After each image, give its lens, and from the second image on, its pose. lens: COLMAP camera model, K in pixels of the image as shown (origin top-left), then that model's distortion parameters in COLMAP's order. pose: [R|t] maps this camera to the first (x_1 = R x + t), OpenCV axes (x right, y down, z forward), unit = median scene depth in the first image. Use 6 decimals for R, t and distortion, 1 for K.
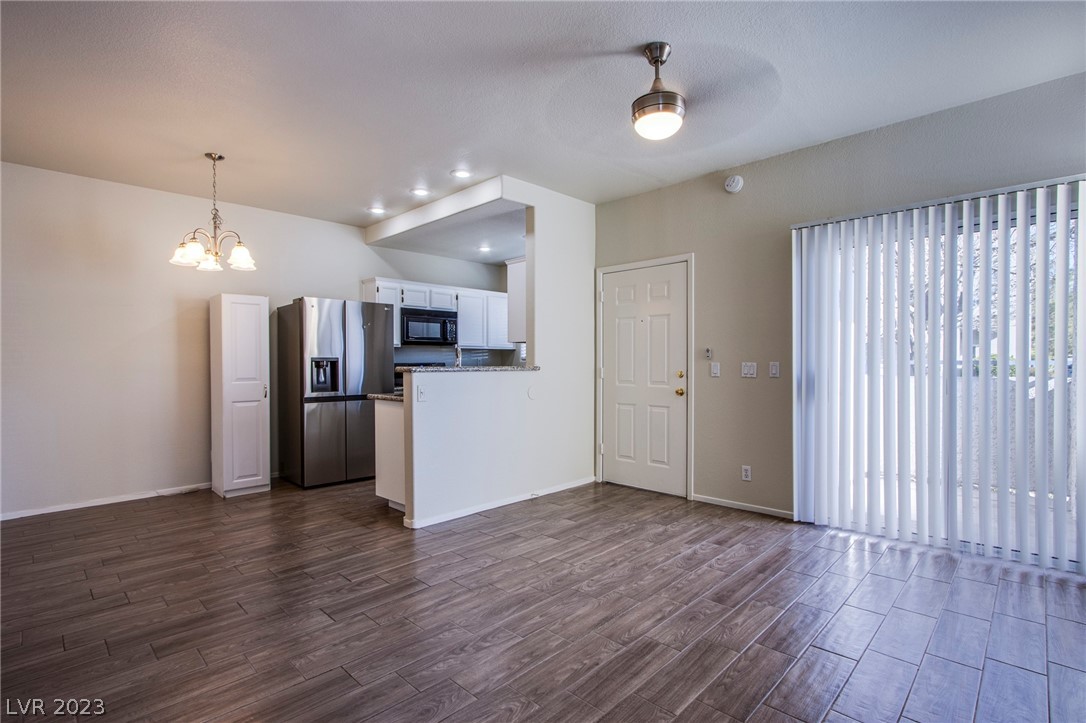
lens RADIAL K [[507.5, 0, 528.2], [0, 507.5, 371.6], [0, 0, 1]] dist [-0.017988, 0.002648]
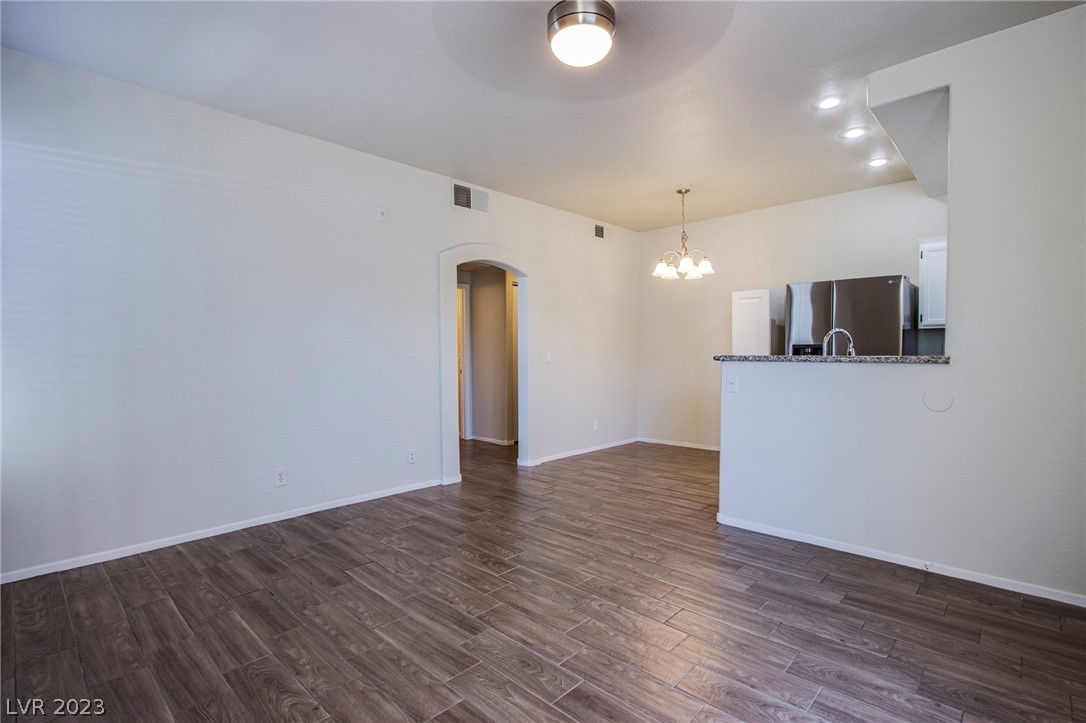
lens RADIAL K [[507.5, 0, 551.4], [0, 507.5, 371.9], [0, 0, 1]] dist [-0.017988, 0.002648]
pose [[0.046003, 0.042301, -0.998045, 0.625828], [-0.009732, 0.999075, 0.041896, -0.013849], [0.998894, 0.007785, 0.046372, 0.551319]]
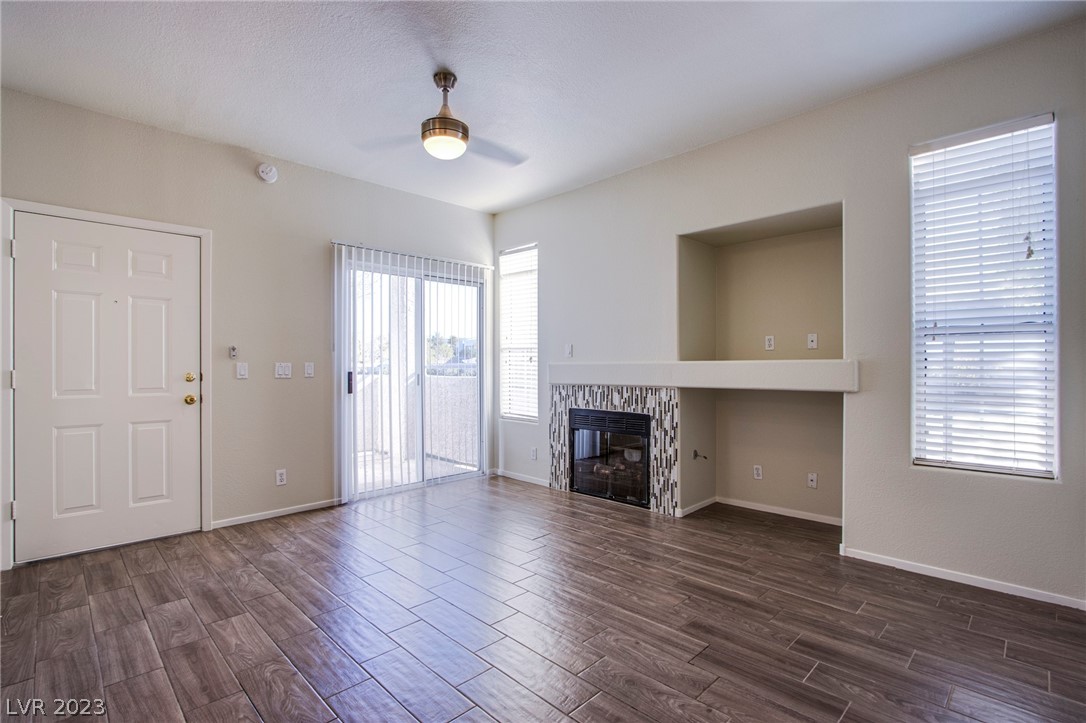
lens RADIAL K [[507.5, 0, 544.3], [0, 507.5, 368.8], [0, 0, 1]] dist [-0.017988, 0.002648]
pose [[-0.002865, 0.000123, 0.999996, -0.515746], [0.017920, 0.999839, -0.000071, 0.001889], [-0.999835, 0.017920, -0.002867, 0.473093]]
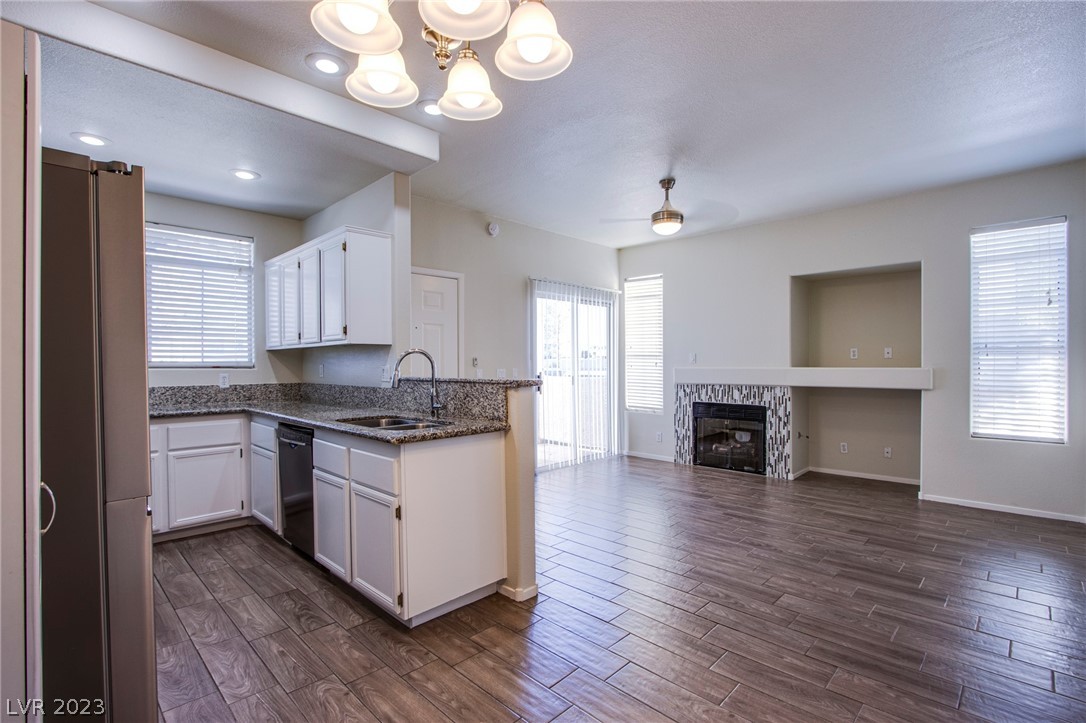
lens RADIAL K [[507.5, 0, 540.9], [0, 507.5, 368.1], [0, 0, 1]] dist [-0.017988, 0.002648]
pose [[-0.014445, -0.007736, 0.999866, -0.853676], [0.020390, 0.999760, 0.008030, -0.028298], [-0.999688, 0.020503, -0.014284, 0.869125]]
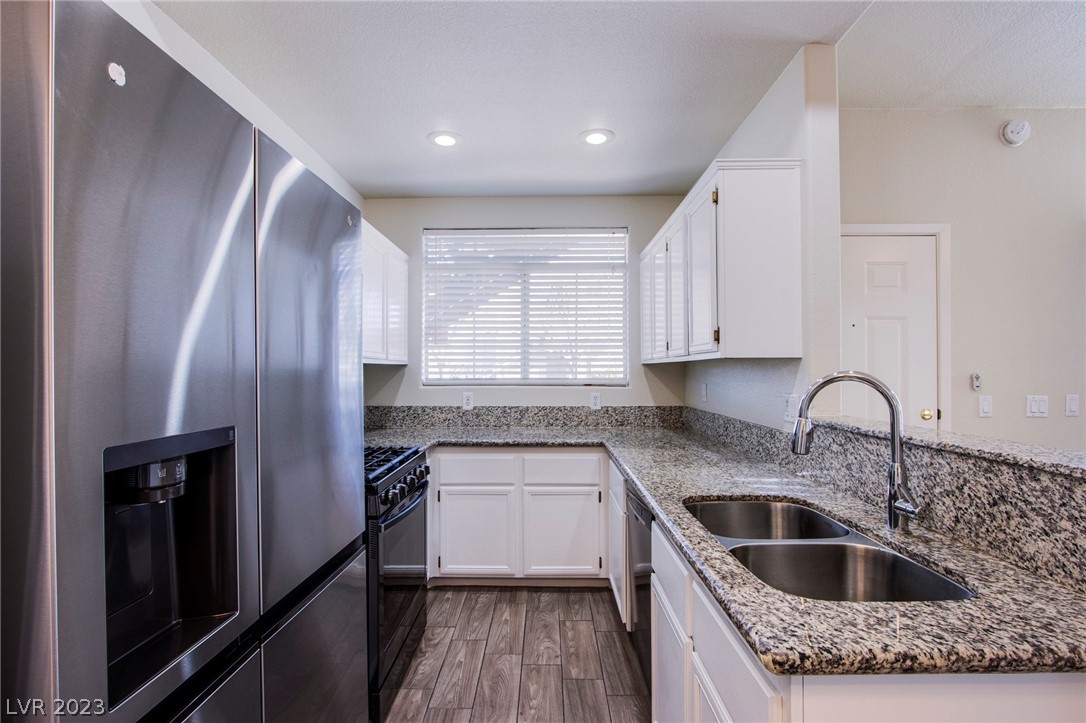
lens RADIAL K [[507.5, 0, 541.3], [0, 507.5, 367.6], [0, 0, 1]] dist [-0.017988, 0.002648]
pose [[0.707398, 0.000727, 0.706815, -0.504606], [0.014052, 0.999787, -0.015091, -0.053019], [-0.706675, 0.020607, 0.707238, 0.945319]]
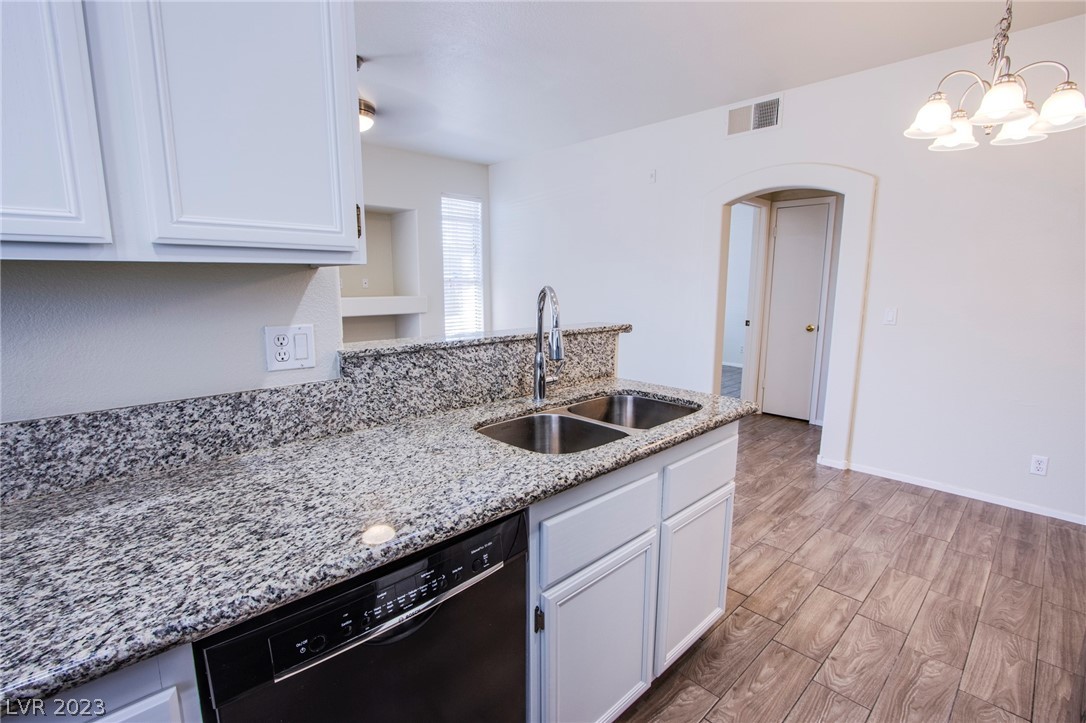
lens RADIAL K [[507.5, 0, 547.8], [0, 507.5, 369.6], [0, 0, 1]] dist [-0.017988, 0.002648]
pose [[-0.999997, 0.001308, 0.002136, -0.145130], [0.001679, 0.982839, 0.184458, -0.061434], [-0.001858, 0.184461, -0.982838, 1.432214]]
